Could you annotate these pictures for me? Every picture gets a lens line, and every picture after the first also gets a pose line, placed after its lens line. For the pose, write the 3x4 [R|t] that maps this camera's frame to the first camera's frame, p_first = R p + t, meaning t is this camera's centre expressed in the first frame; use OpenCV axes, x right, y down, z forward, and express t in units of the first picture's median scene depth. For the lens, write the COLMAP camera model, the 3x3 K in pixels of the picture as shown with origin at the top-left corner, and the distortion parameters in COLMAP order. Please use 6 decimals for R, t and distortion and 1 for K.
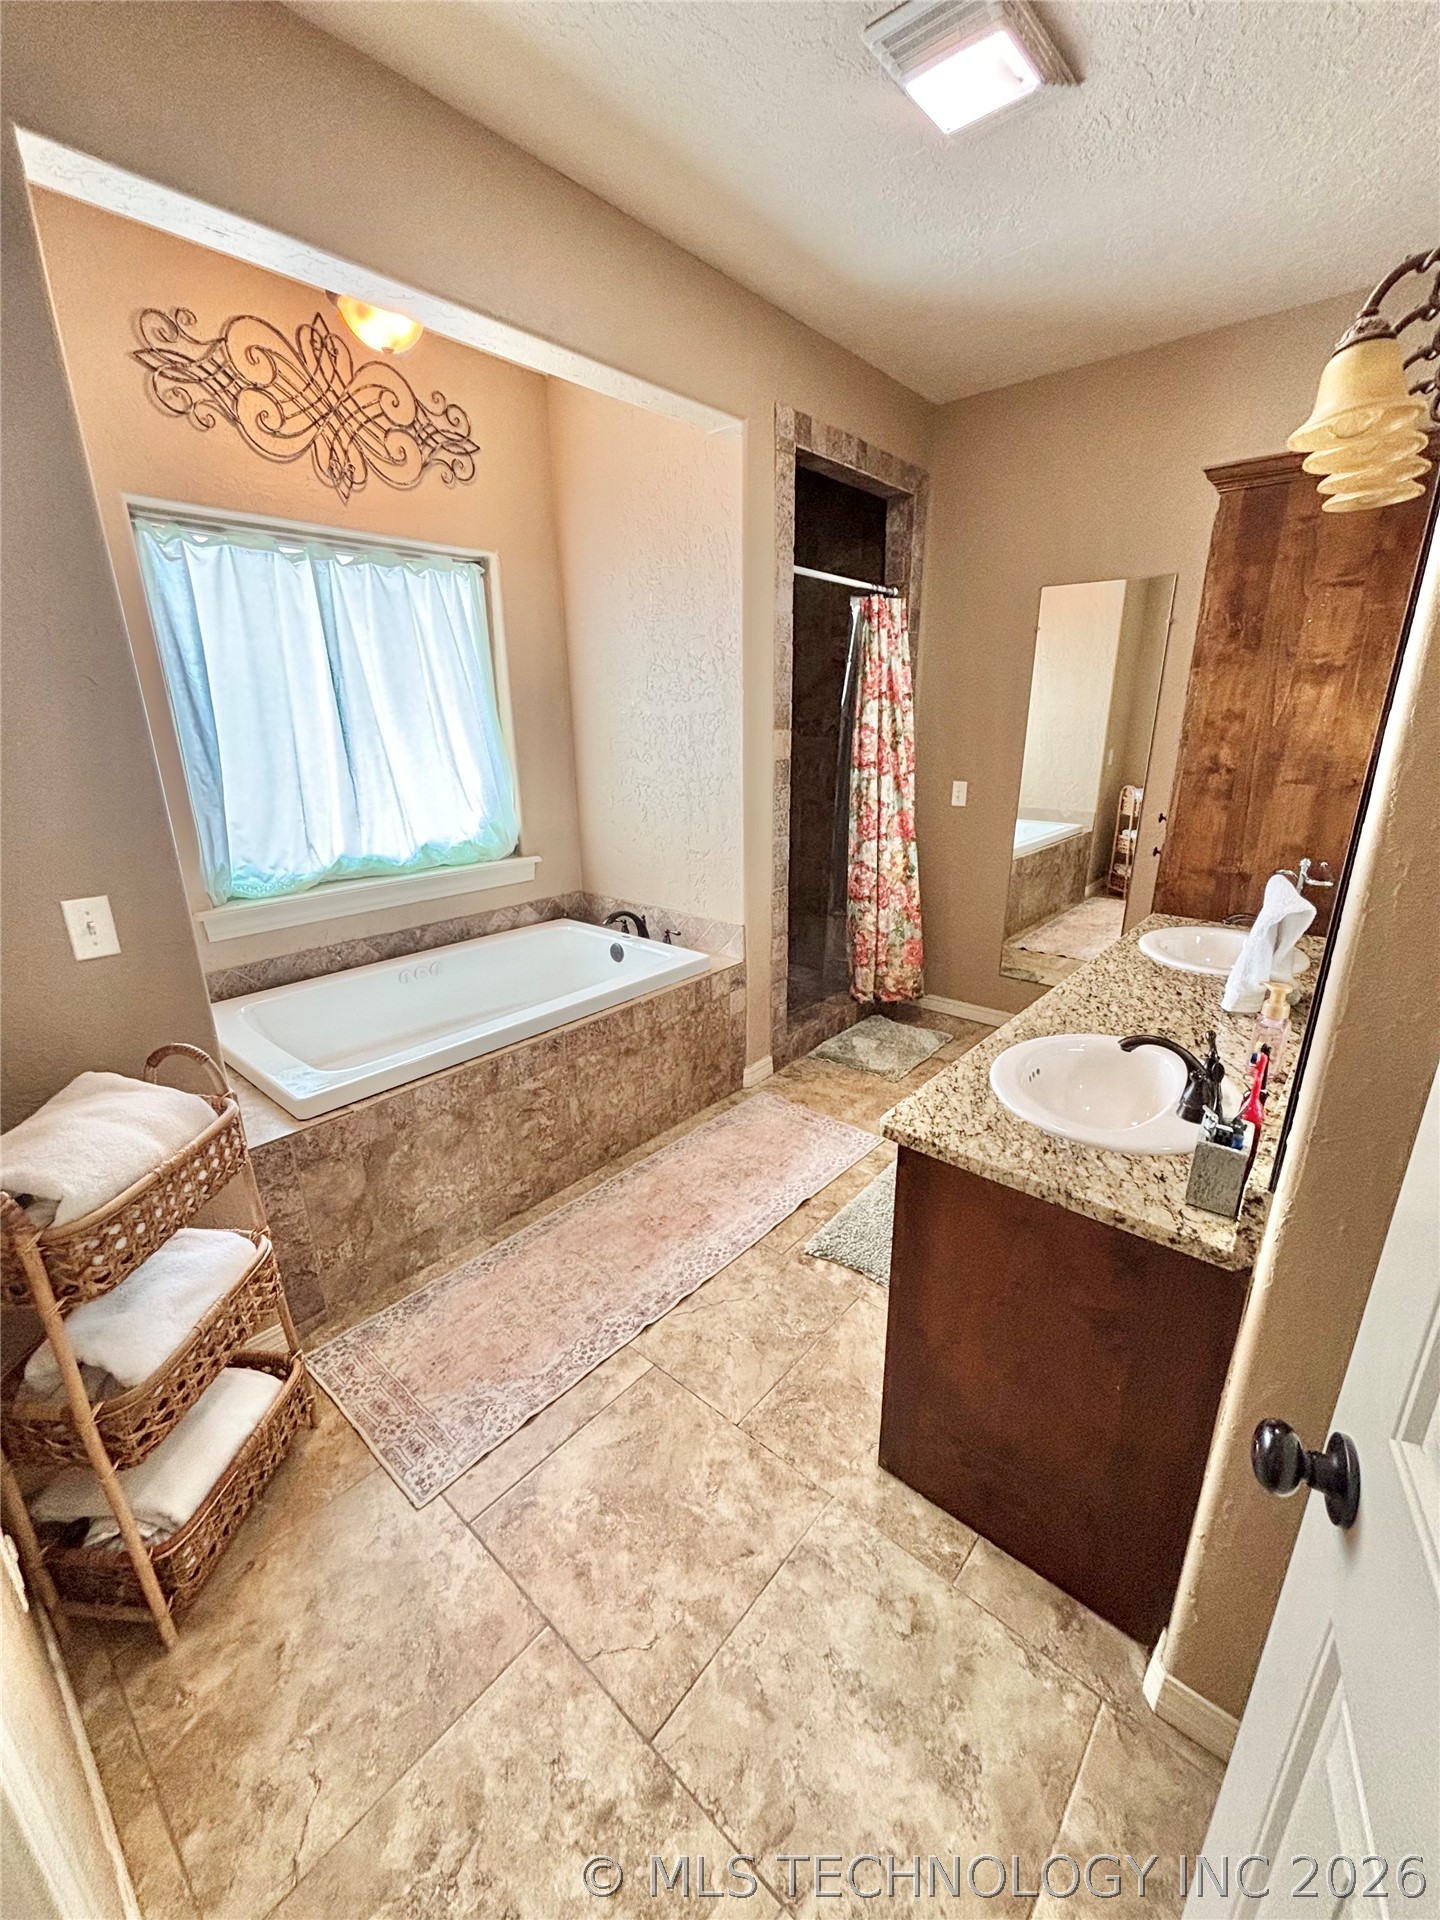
lens RADIAL K [[771.2, 0, 725.8], [0, 771.2, 958.4], [0, 0, 1]] dist [0.002851, -0.001494]
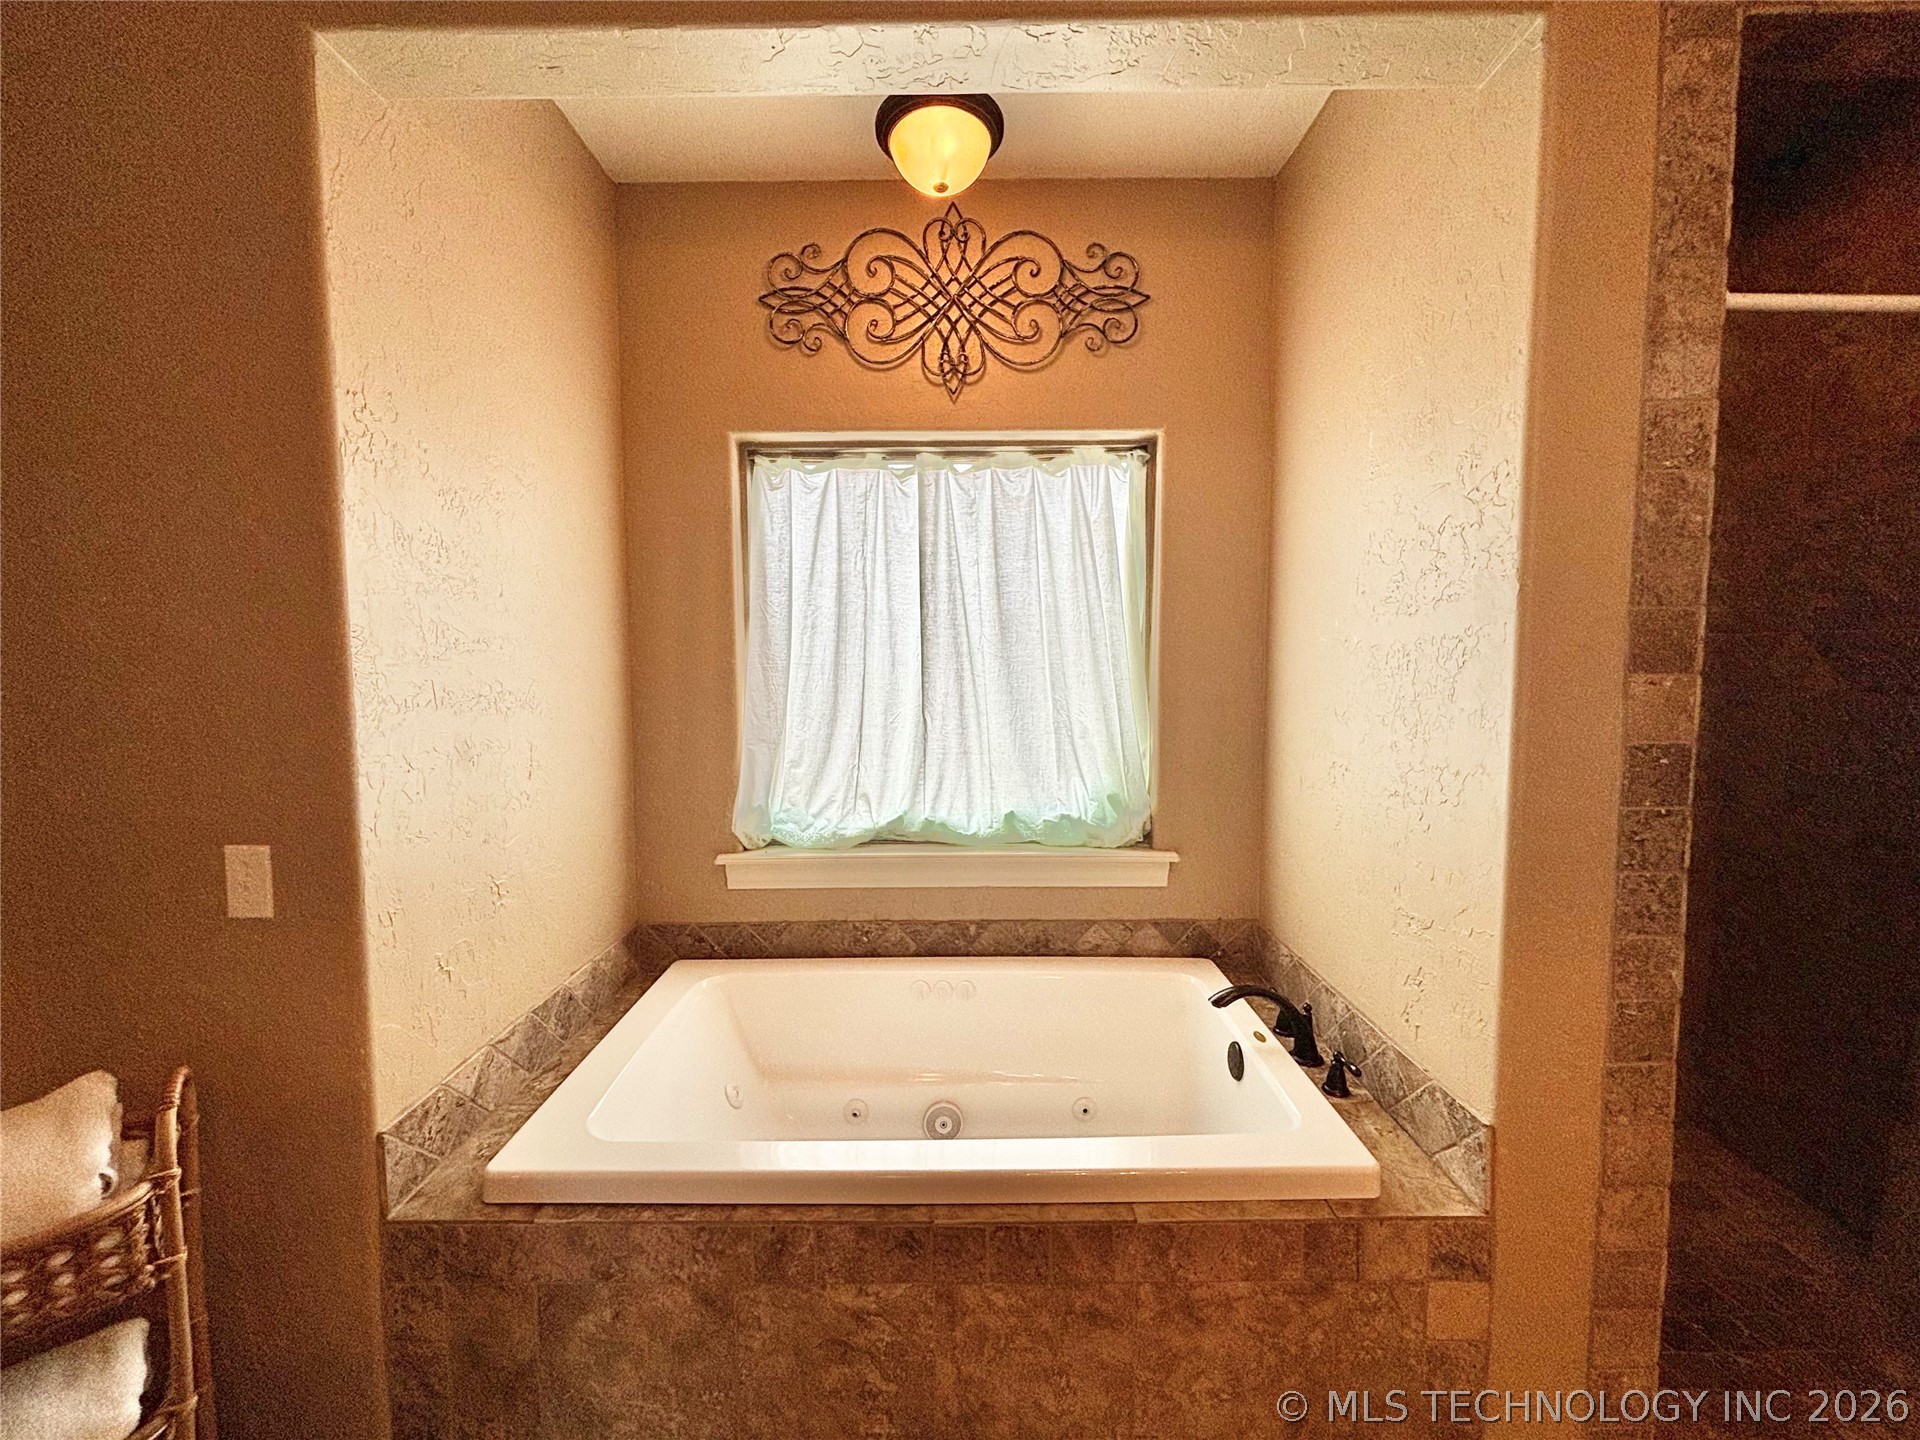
lens RADIAL K [[771.2, 0, 968.2], [0, 771.2, 713.6], [0, 0, 1]] dist [0.002851, -0.001494]
pose [[0.648720, 0.061540, -0.758535, 0.158013], [-0.232497, 0.965099, -0.120539, -0.158832], [0.724644, 0.254553, 0.640386, 0.534362]]
